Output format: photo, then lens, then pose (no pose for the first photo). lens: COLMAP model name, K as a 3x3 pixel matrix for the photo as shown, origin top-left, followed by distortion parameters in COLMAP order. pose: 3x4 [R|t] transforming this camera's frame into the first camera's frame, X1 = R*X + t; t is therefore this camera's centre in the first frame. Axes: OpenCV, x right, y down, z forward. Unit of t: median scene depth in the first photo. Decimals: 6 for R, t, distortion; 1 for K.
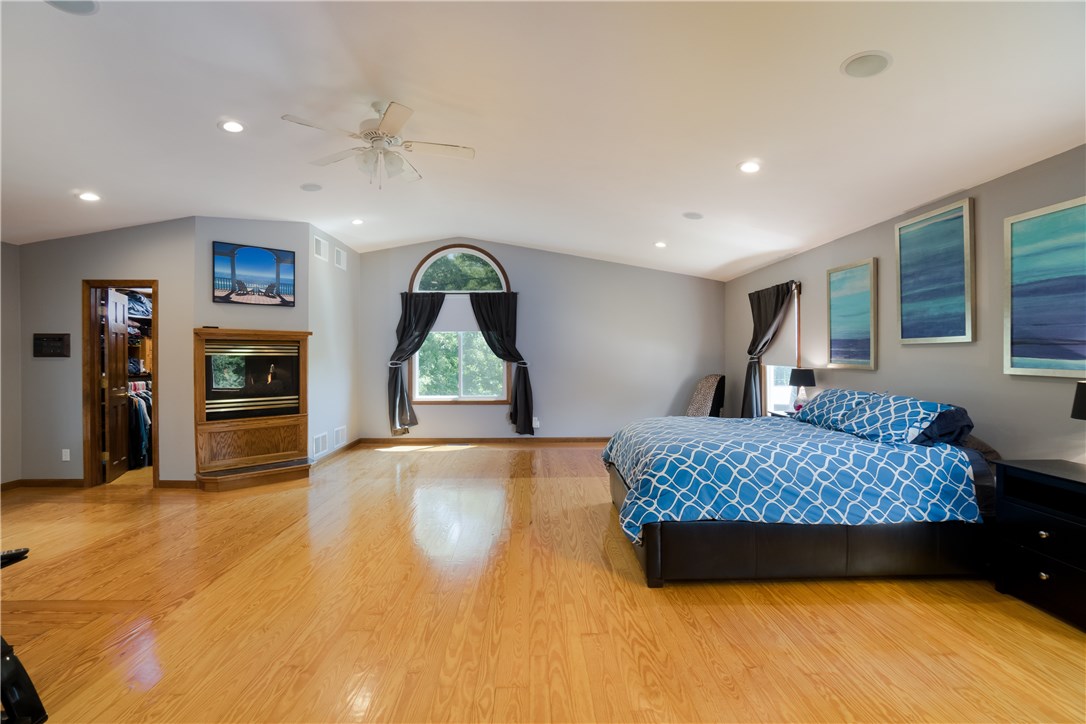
lens RADIAL K [[479.3, 0, 551.9], [0, 479.3, 359.8], [0, 0, 1]] dist [-0.036219, 0.005208]
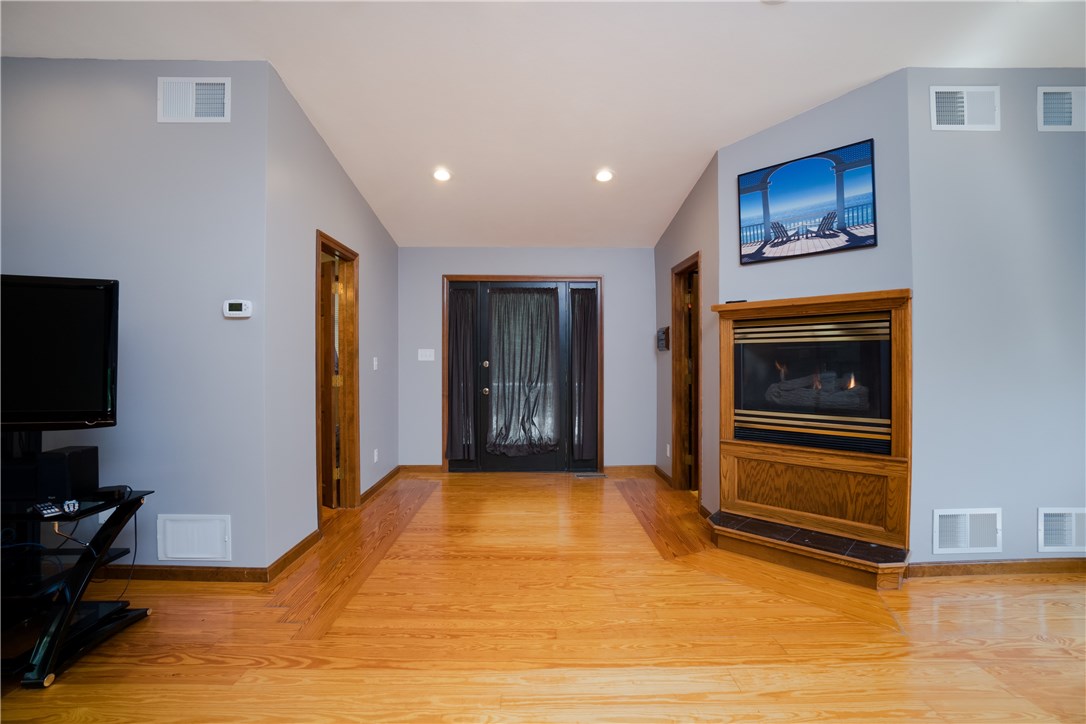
lens RADIAL K [[479.3, 0, 550.2], [0, 479.3, 357.6], [0, 0, 1]] dist [-0.036219, 0.005208]
pose [[-0.028960, -0.005744, -0.999564, -0.027267], [-0.004174, 0.999975, -0.005626, 0.015407], [0.999572, 0.004009, -0.028983, 0.722773]]
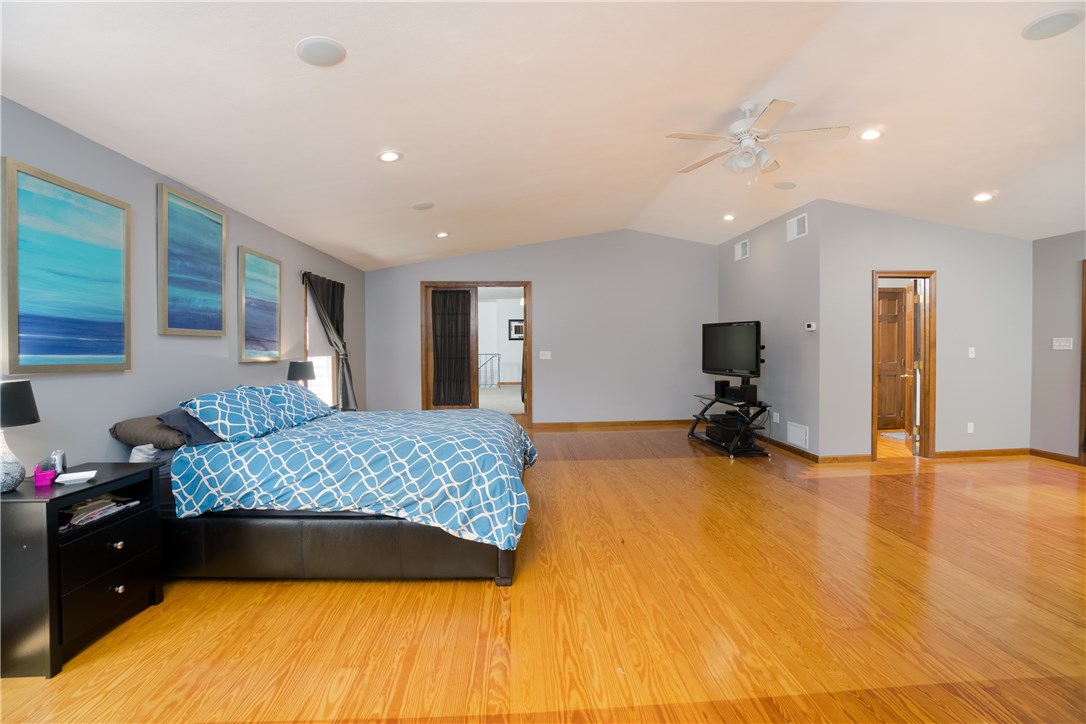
lens RADIAL K [[479.3, 0, 532.7], [0, 479.3, 353.2], [0, 0, 1]] dist [-0.036219, 0.005208]
pose [[-0.999901, 0.011773, 0.007757, 0.081944], [0.011901, 0.999788, 0.016775, -0.005350], [-0.007558, 0.016866, -0.999829, 1.436911]]
